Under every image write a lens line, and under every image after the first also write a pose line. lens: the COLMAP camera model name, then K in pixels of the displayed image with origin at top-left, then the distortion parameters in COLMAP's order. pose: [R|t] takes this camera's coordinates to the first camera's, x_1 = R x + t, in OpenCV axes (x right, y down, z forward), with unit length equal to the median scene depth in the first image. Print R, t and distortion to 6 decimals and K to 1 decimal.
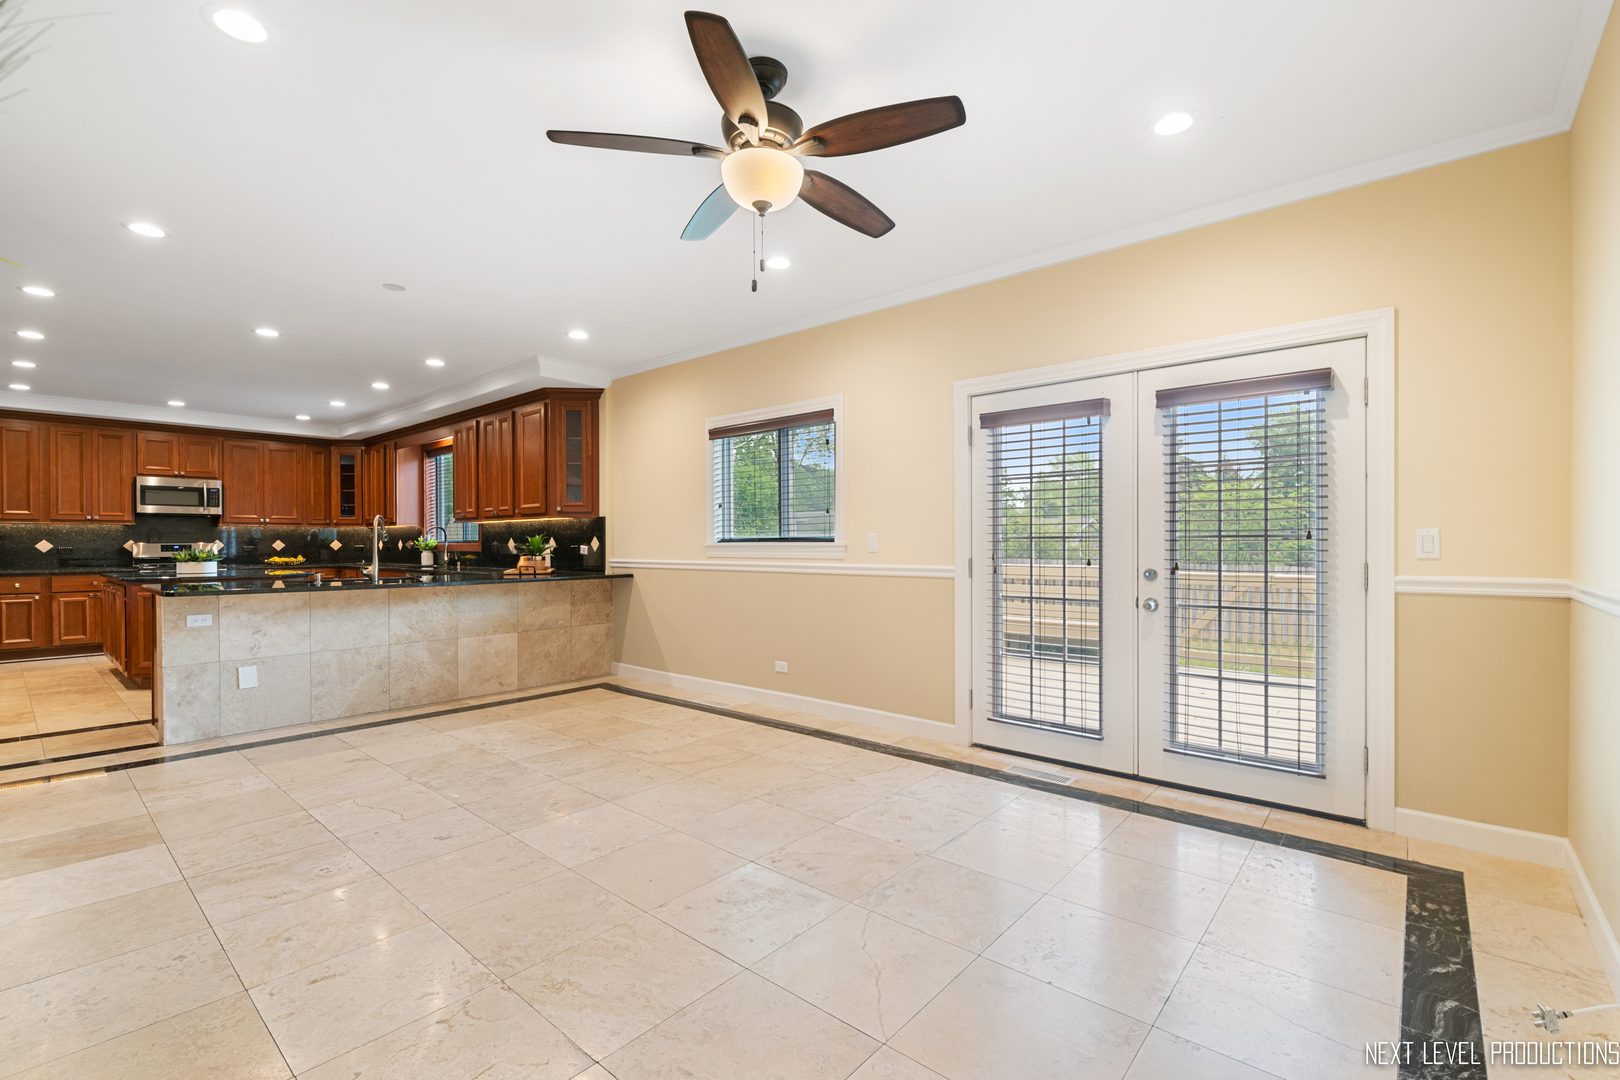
lens RADIAL K [[710.3, 0, 836.8], [0, 710.3, 544.3], [0, 0, 1]] dist [-0.003679, -0.004808]
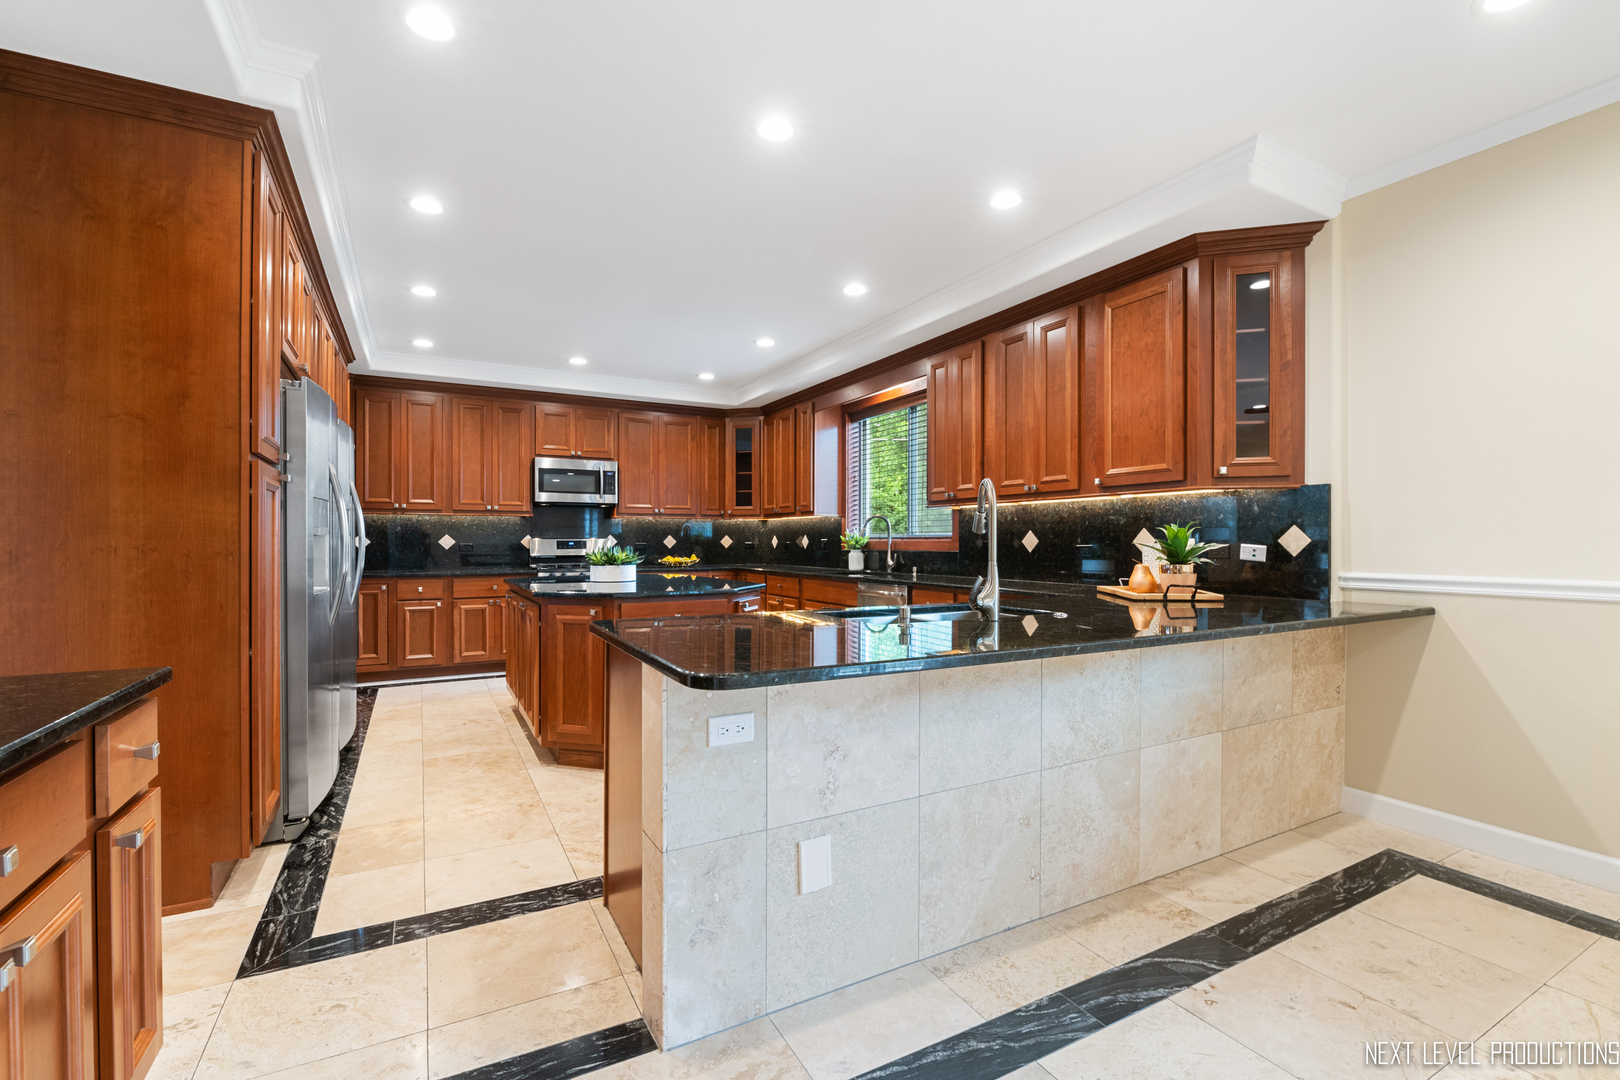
lens RADIAL K [[710.3, 0, 829.6], [0, 710.3, 537.1], [0, 0, 1]] dist [-0.003679, -0.004808]
pose [[0.936724, 0.000887, -0.350068, -0.397966], [-0.003626, 0.999968, -0.007168, 0.001349], [0.350051, 0.007984, 0.936697, 0.360023]]
